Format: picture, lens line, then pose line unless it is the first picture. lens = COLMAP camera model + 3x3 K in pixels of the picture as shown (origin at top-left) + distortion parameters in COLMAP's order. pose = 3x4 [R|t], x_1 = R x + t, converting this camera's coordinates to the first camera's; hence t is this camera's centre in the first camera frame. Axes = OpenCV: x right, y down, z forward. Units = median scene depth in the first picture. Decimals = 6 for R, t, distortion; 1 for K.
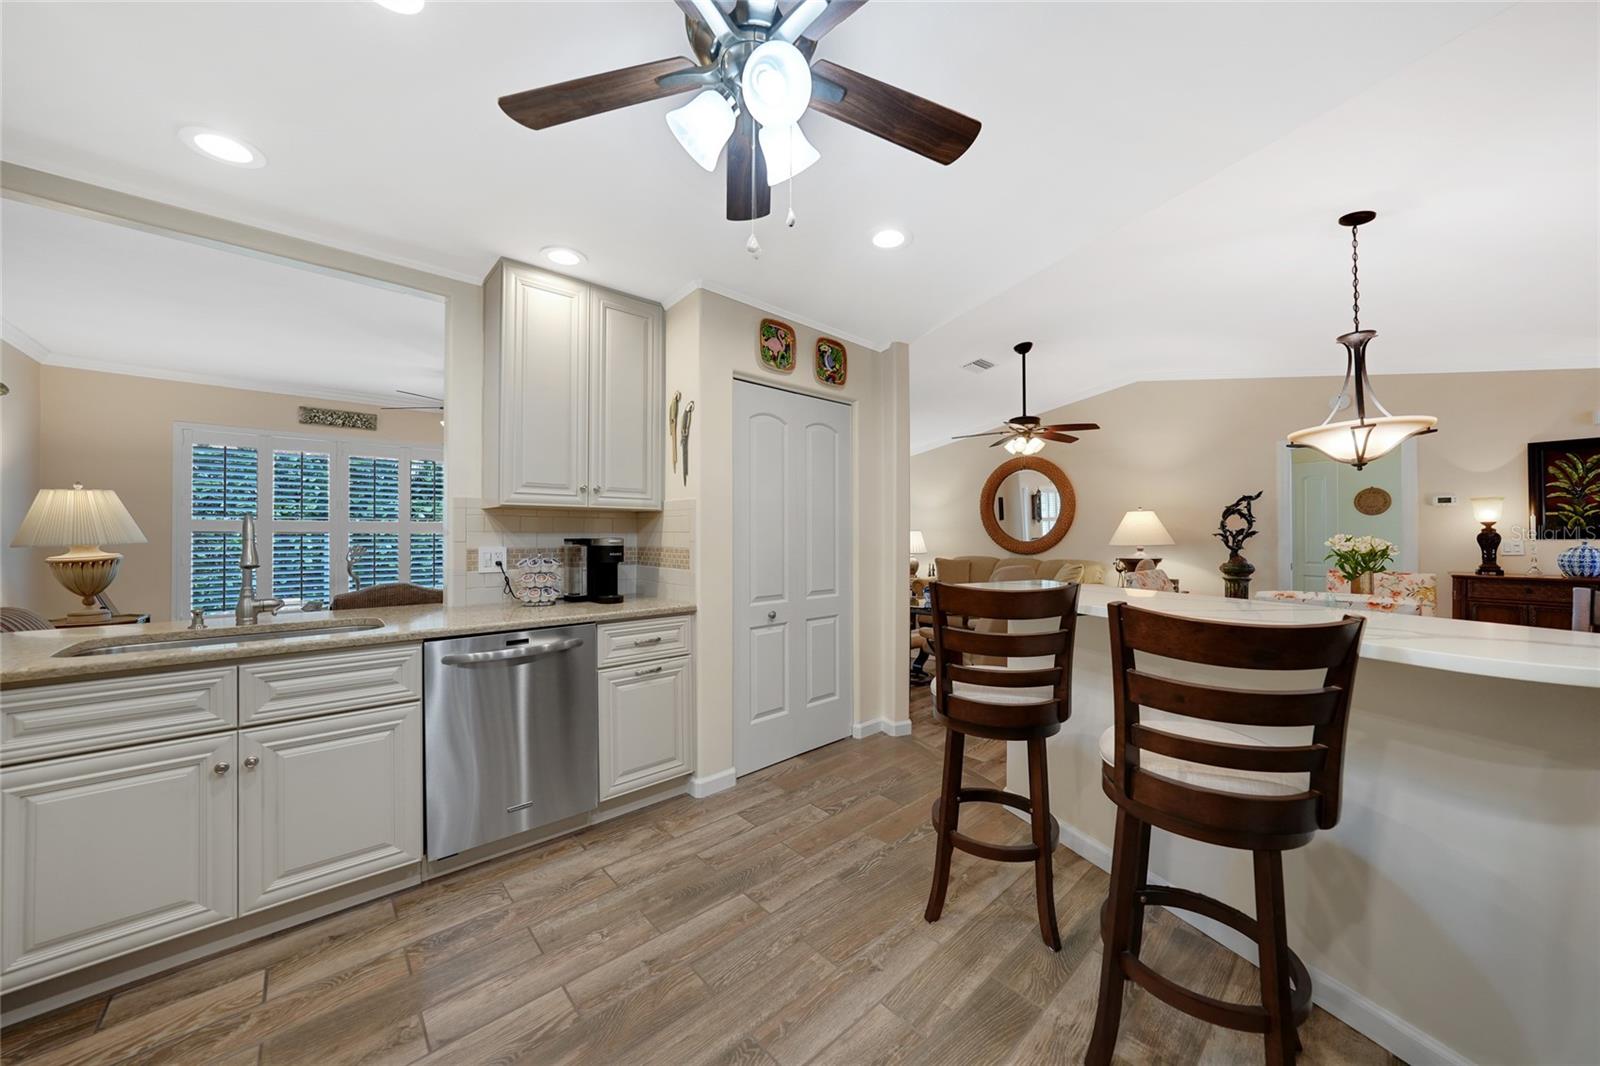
lens RADIAL K [[554.9, 0, 800.3], [0, 554.9, 530.7], [0, 0, 1]] dist [-0.028261, 0.006505]
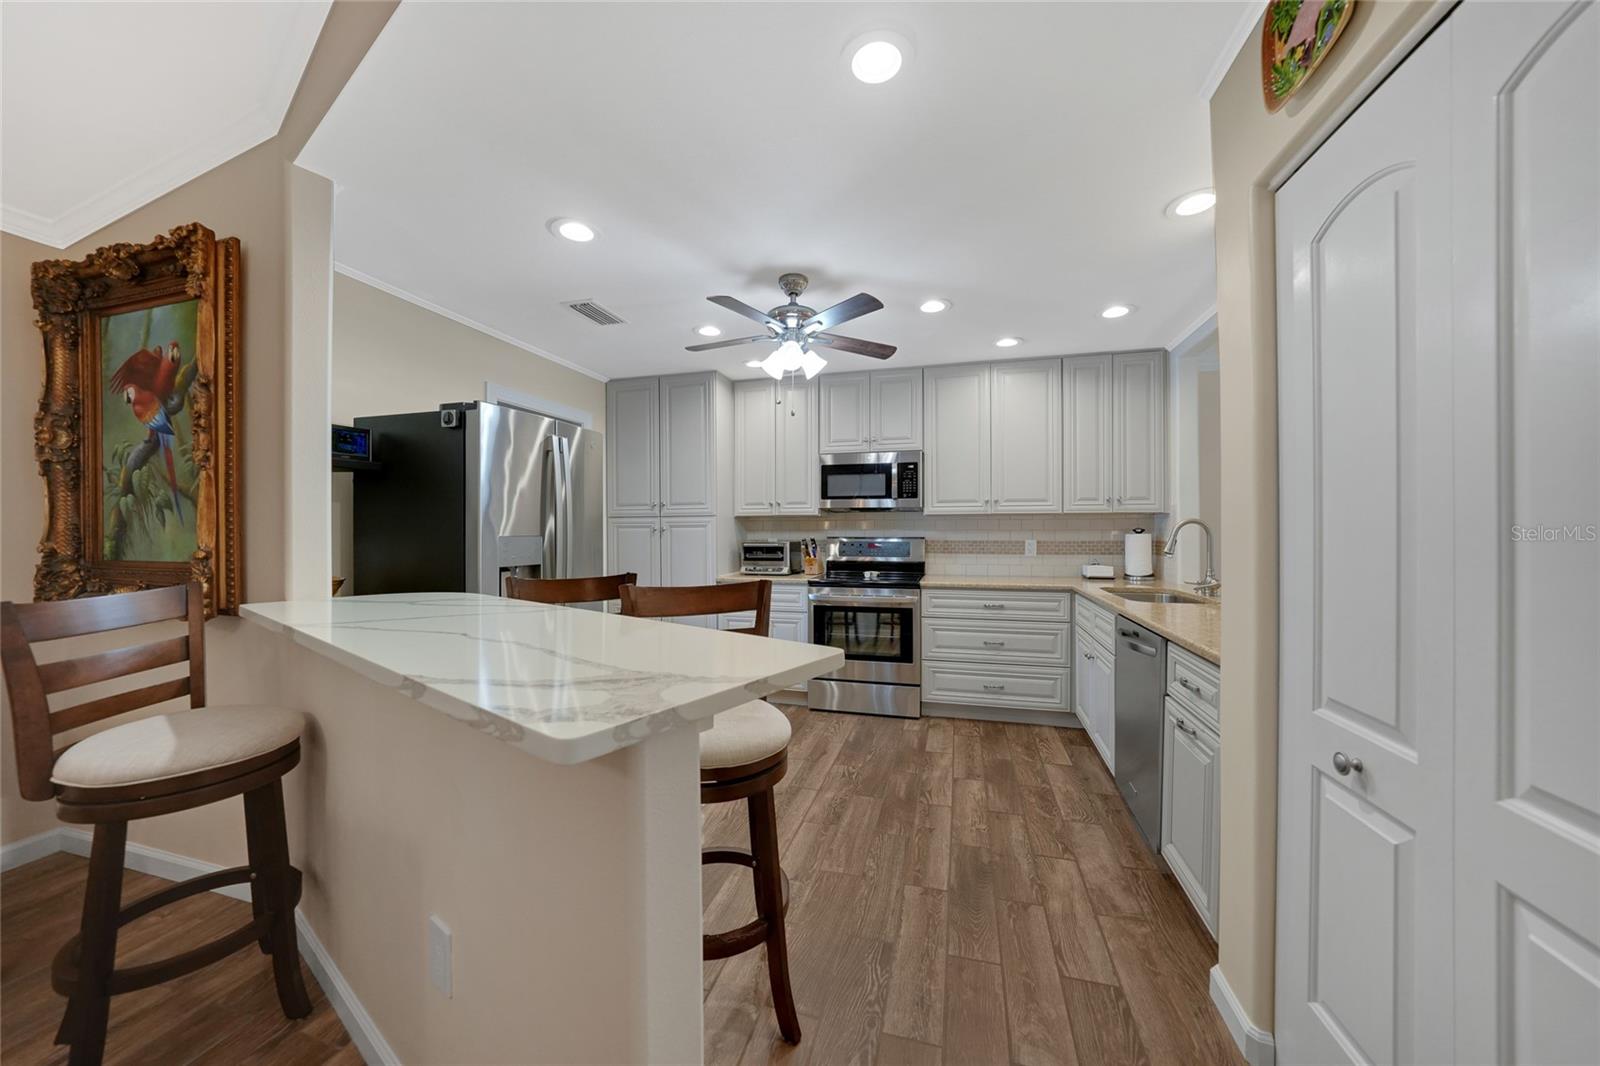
lens RADIAL K [[558.0, 0, 800.0], [0, 558.0, 533.0], [0, 0, 1]] dist [-0.027426, 0.006685]
pose [[-0.850671, 0.003309, -0.525688, 0.463795], [0.005000, 0.999986, -0.001796, 0.006293], [0.525675, -0.004156, -0.850676, 1.223732]]
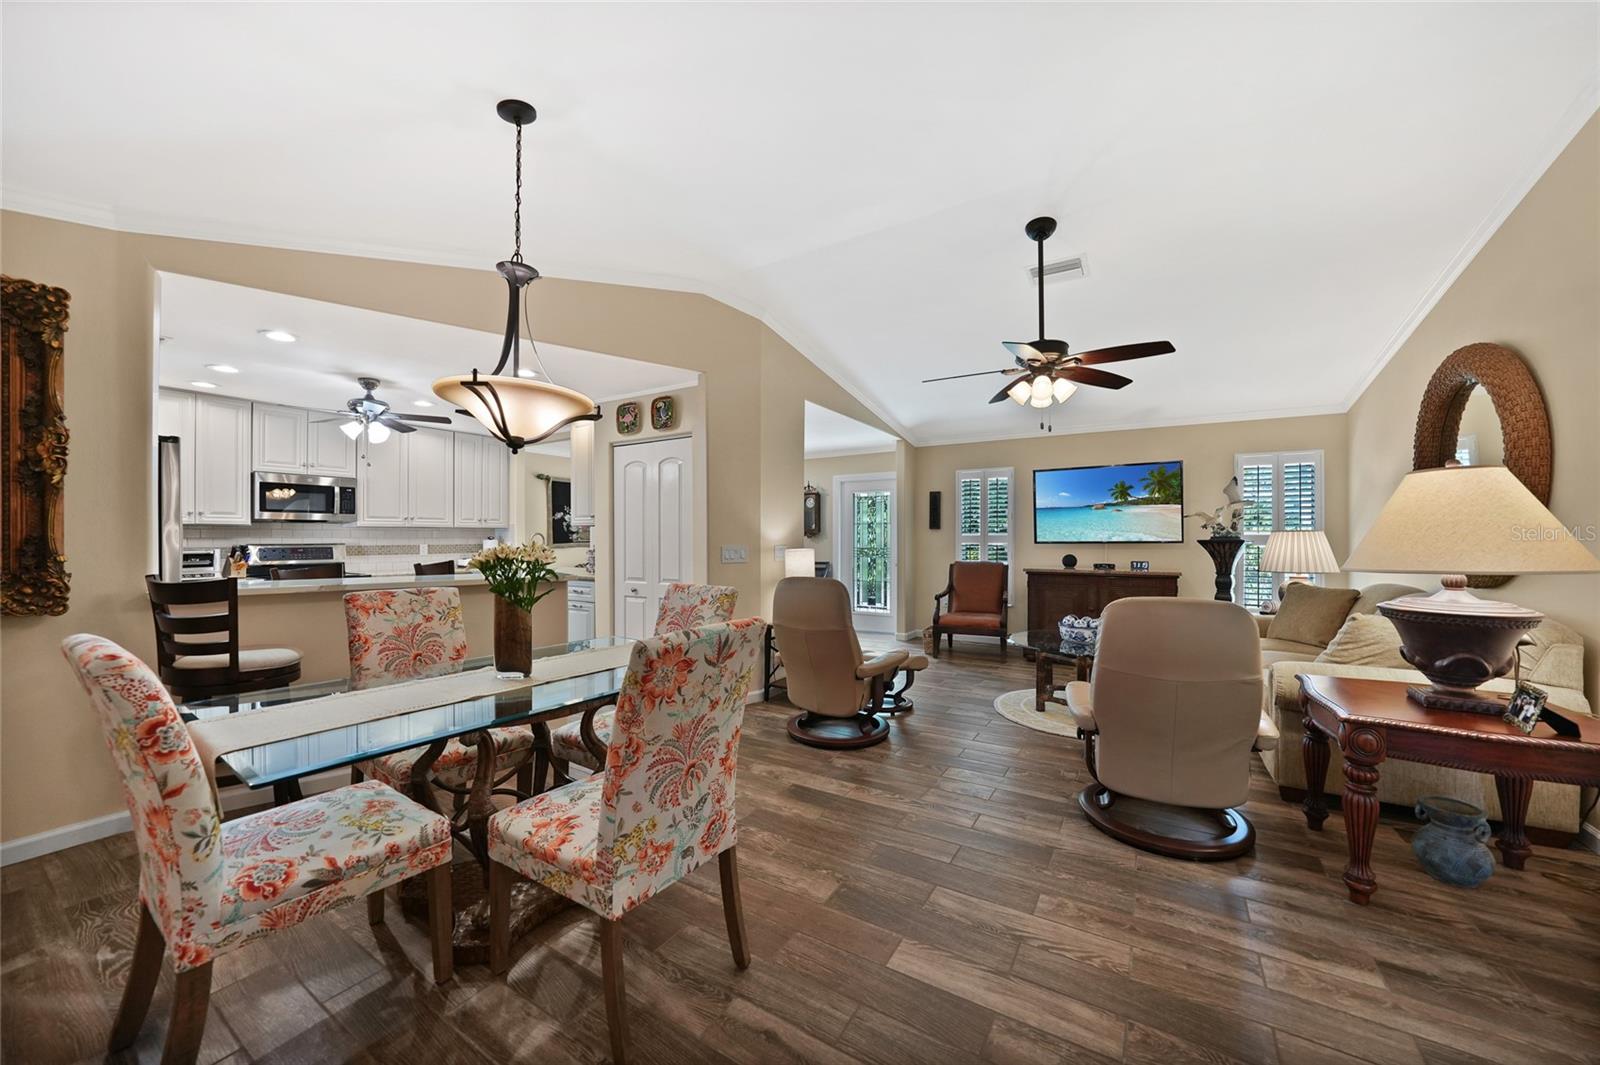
lens RADIAL K [[573.2, 0, 802.4], [0, 573.2, 538.6], [0, 0, 1]] dist [-0.012532, 0.000010]
pose [[0.274620, 0.003086, -0.961548, 1.809137], [0.008105, 0.999952, 0.005524, 0.002280], [0.961519, -0.009310, 0.274581, 1.117646]]
